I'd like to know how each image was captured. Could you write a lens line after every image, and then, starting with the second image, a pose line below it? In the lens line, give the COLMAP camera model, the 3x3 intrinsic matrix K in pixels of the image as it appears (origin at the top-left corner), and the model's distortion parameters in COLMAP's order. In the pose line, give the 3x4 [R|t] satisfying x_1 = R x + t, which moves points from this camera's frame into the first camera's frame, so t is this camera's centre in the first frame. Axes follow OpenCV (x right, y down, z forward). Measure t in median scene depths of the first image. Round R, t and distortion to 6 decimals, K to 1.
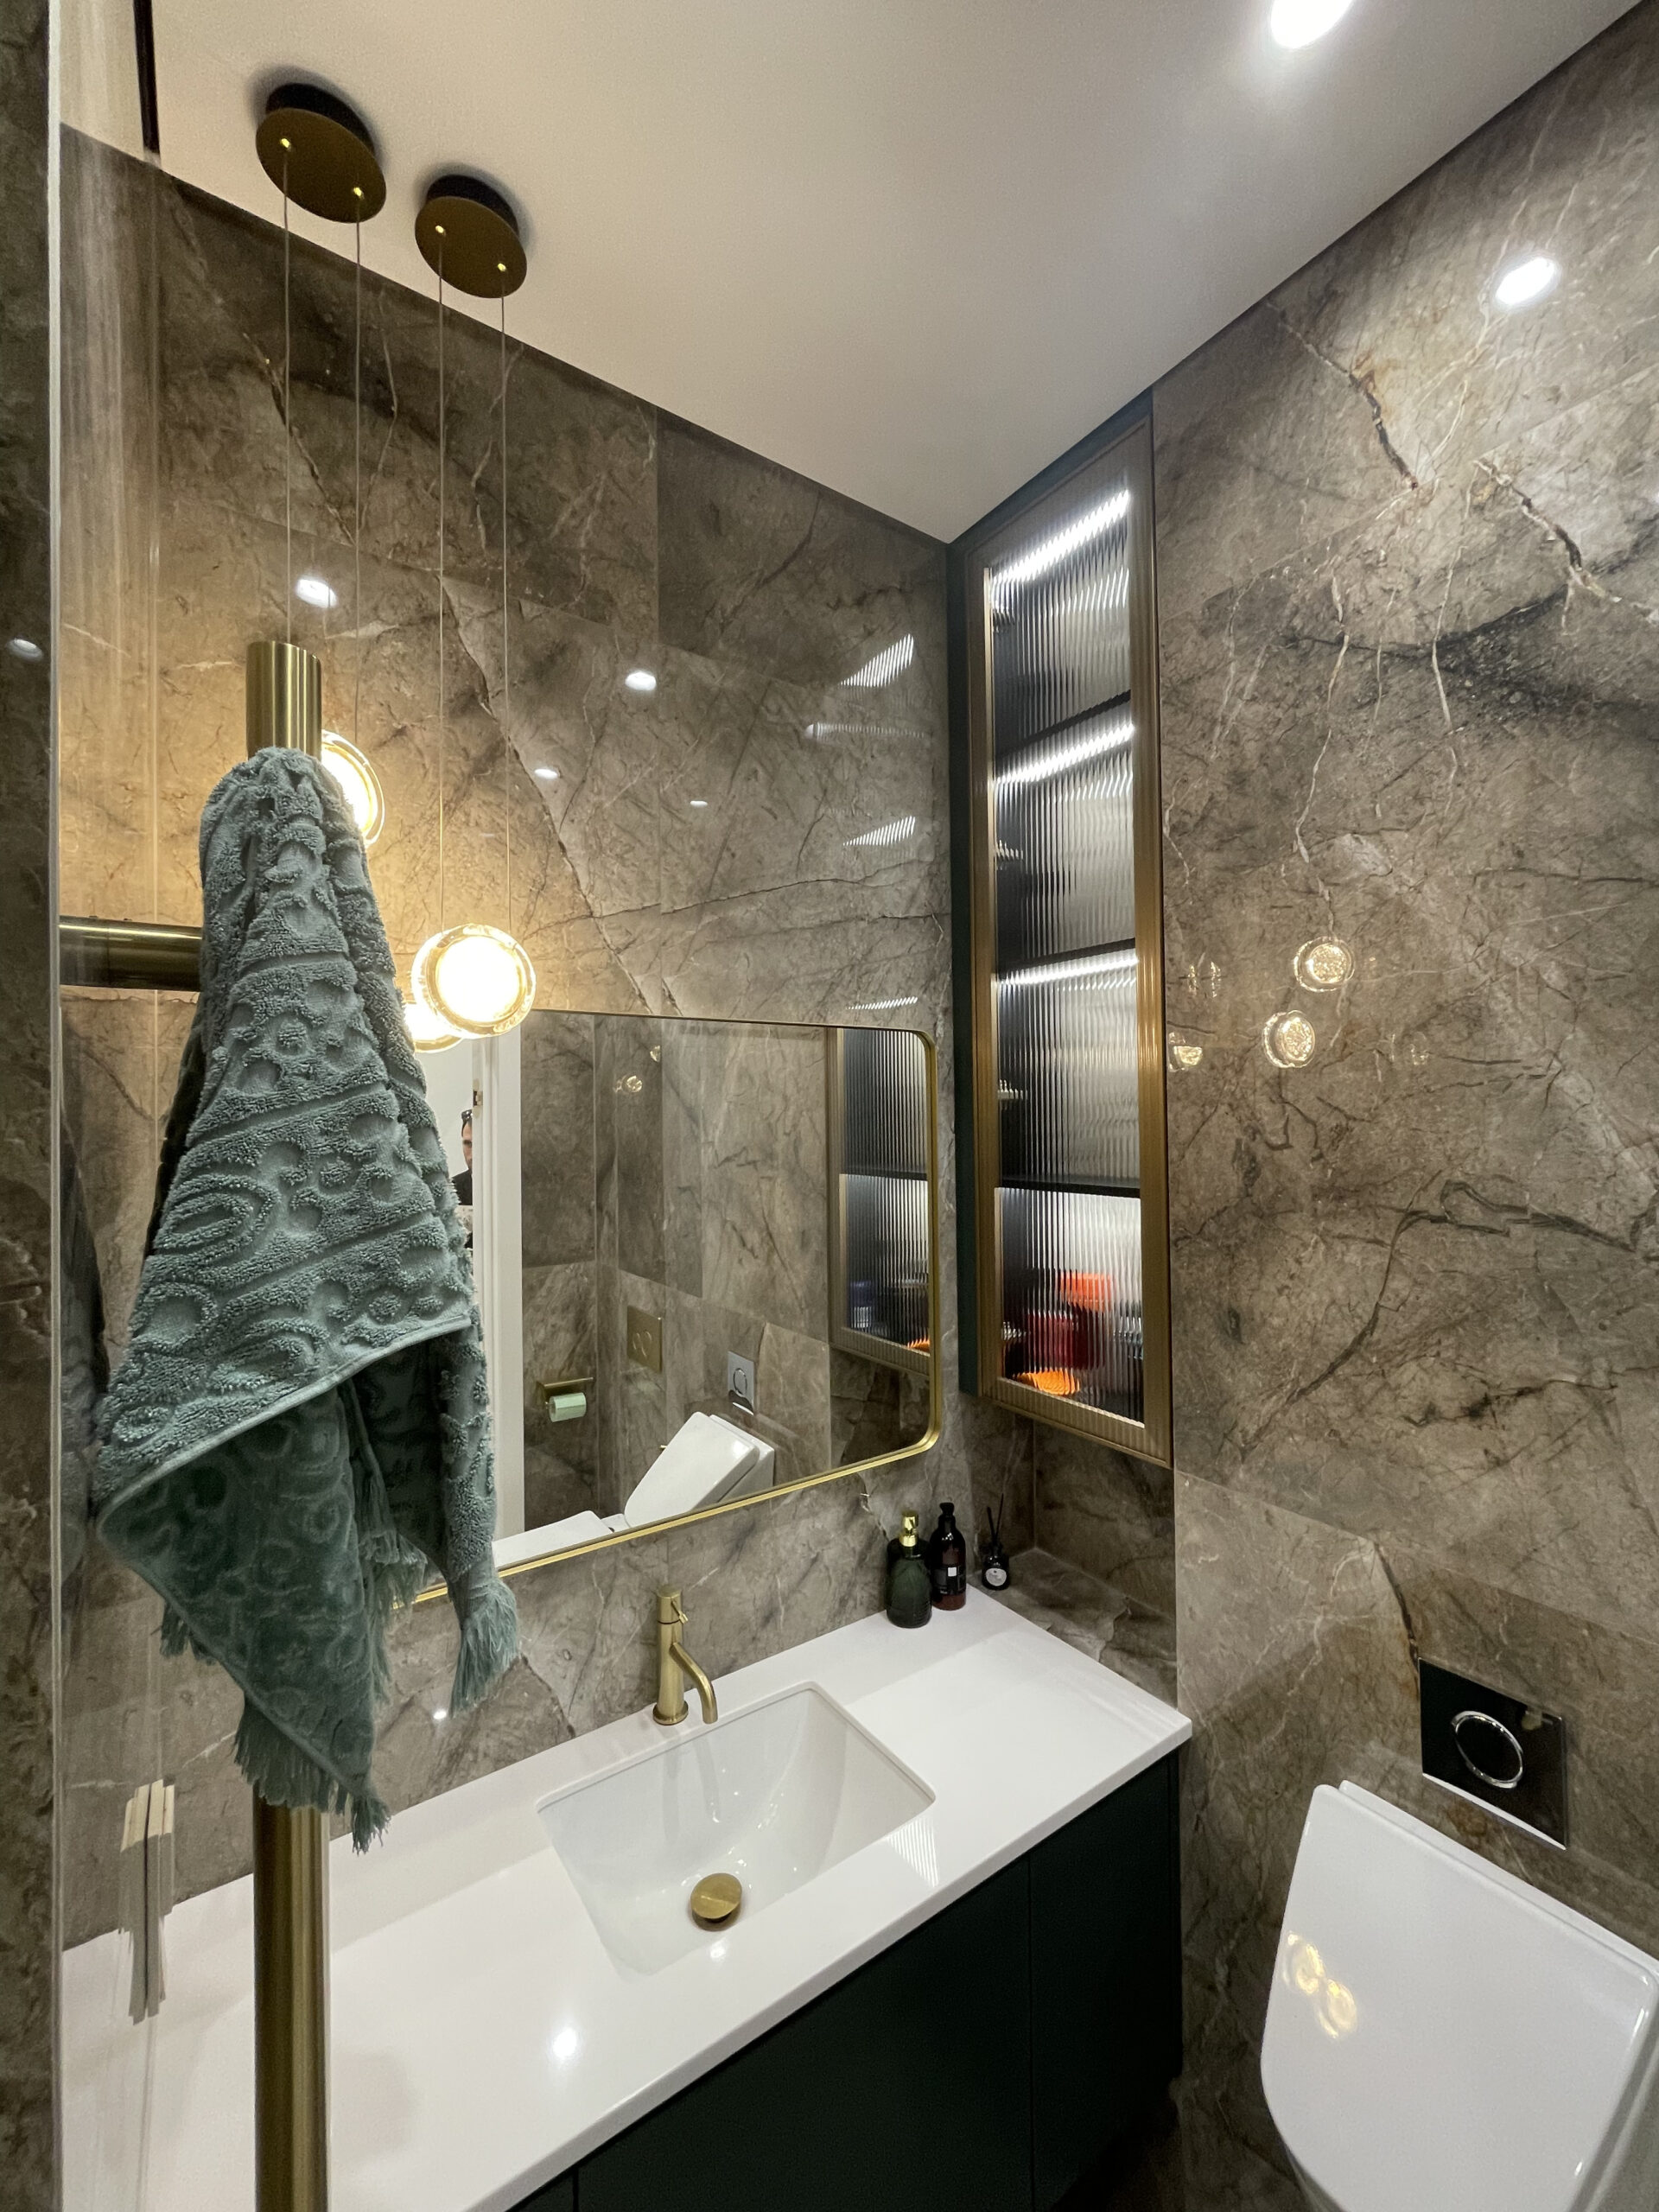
lens RADIAL K [[894.9, 0, 833.3], [0, 894.9, 1099.9], [0, 0, 1]] dist [-0.002115, -0.000535]
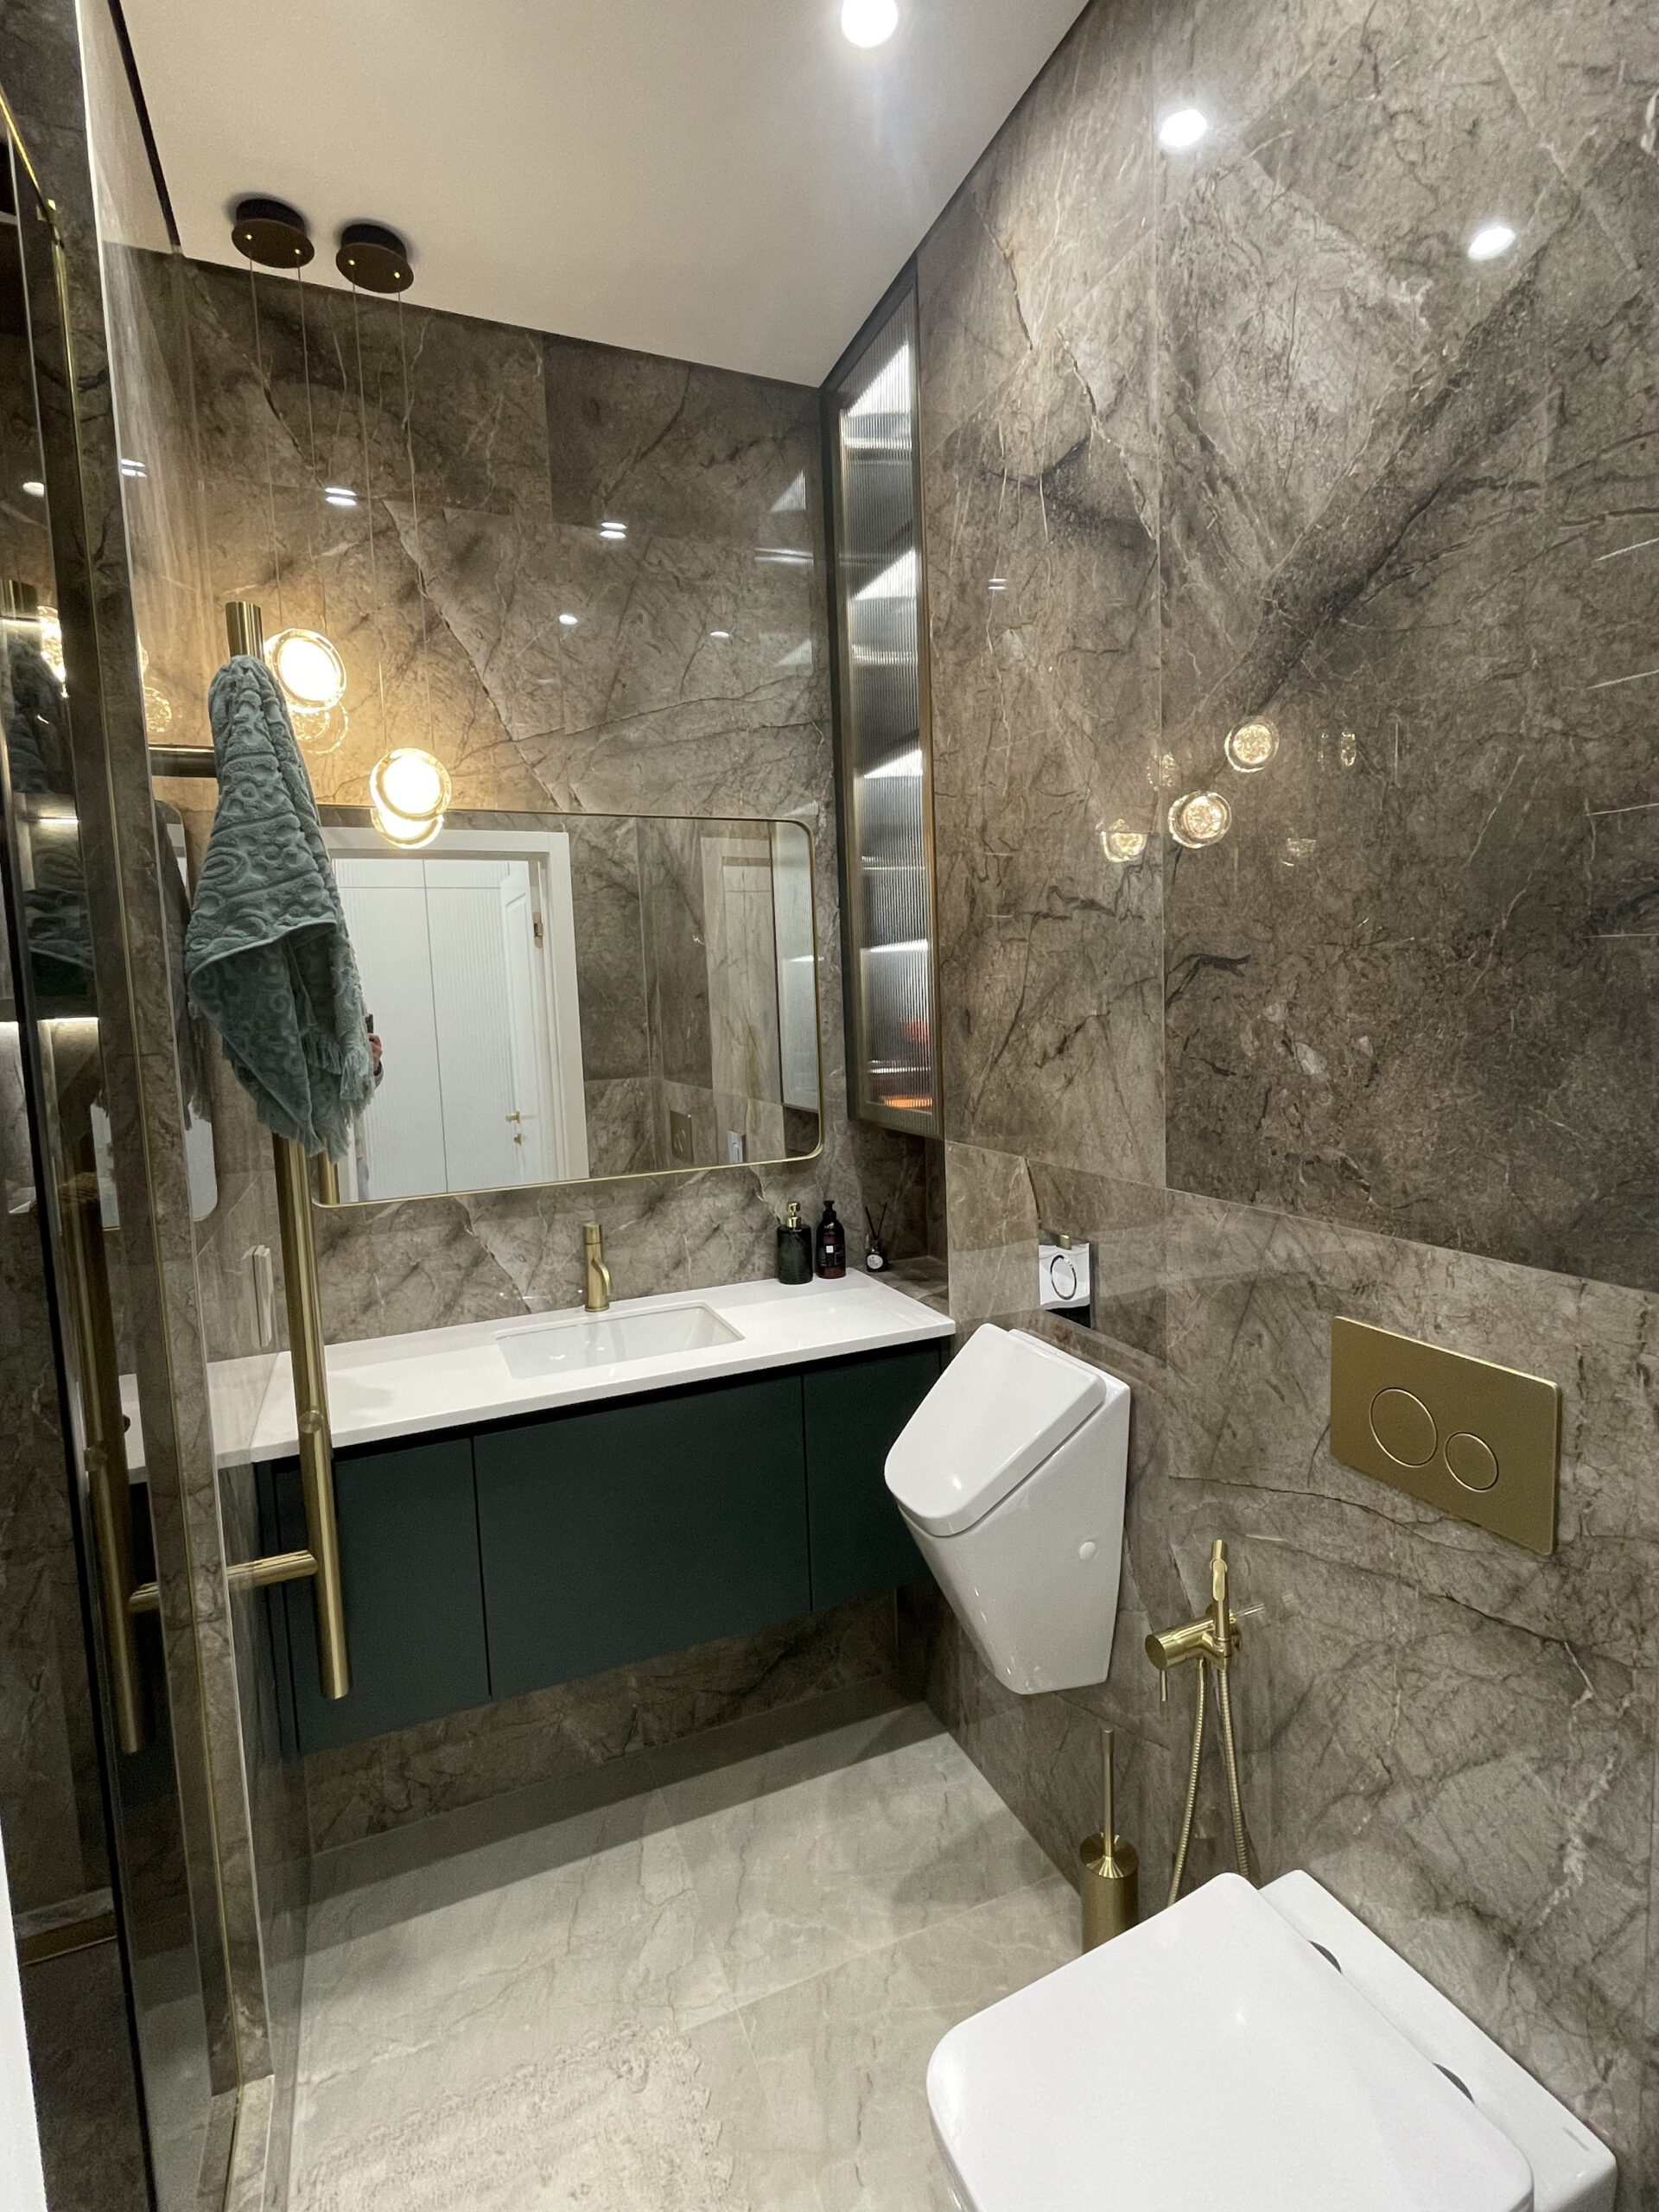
lens RADIAL K [[1059.7, 0, 830.7], [0, 1059.7, 1095.8], [0, 0, 1]] dist [-0.000414, -0.000769]
pose [[0.978857, -0.007122, -0.204423, 0.579197], [0.029508, 0.993856, 0.106674, 0.191294], [0.202408, -0.110451, 0.973053, -0.586643]]
